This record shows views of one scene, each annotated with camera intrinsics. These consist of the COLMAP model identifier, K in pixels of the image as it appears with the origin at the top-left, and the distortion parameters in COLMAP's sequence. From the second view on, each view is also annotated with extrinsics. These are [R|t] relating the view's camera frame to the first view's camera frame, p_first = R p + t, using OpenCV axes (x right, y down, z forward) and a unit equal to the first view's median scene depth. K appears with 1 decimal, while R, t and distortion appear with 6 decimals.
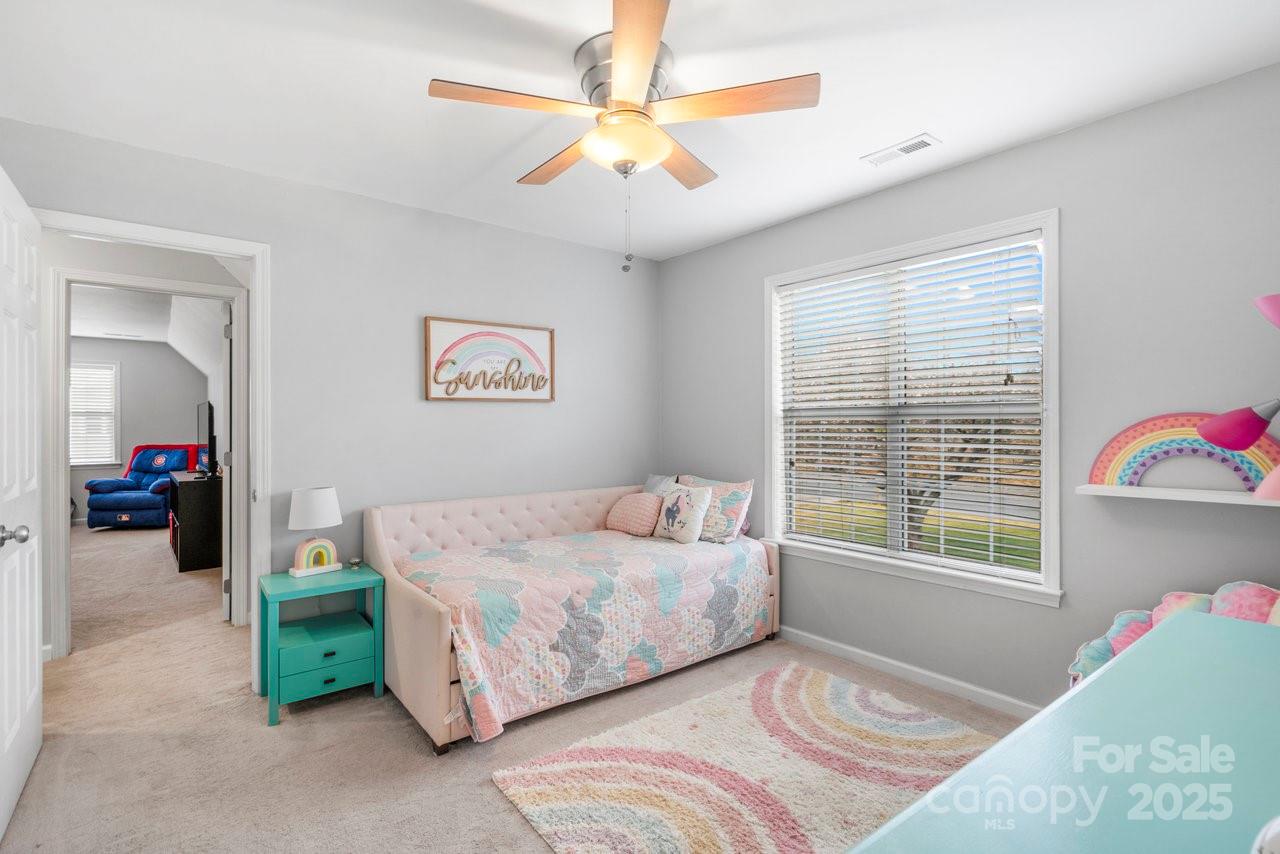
lens RADIAL K [[586.6, 0, 634.7], [0, 586.6, 418.3], [0, 0, 1]] dist [0.000805, 0.000757]
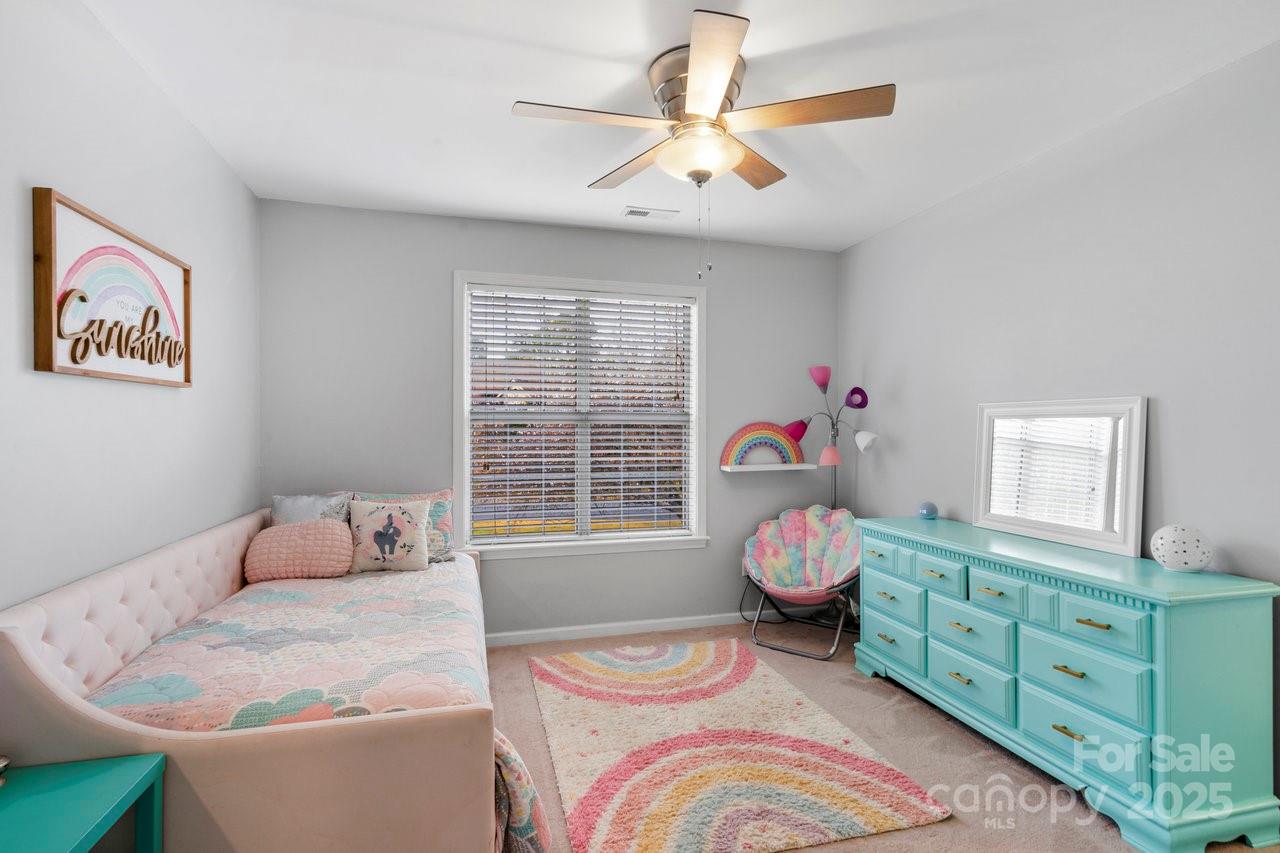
lens RADIAL K [[601.0, 0, 631.8], [0, 601.0, 409.9], [0, 0, 1]] dist [-0.001428, 0.000362]
pose [[0.410178, 0.031726, 0.911454, -0.693453], [-0.014510, 0.999495, -0.028261, 0.007484], [-0.911890, -0.001633, 0.410431, 0.448954]]
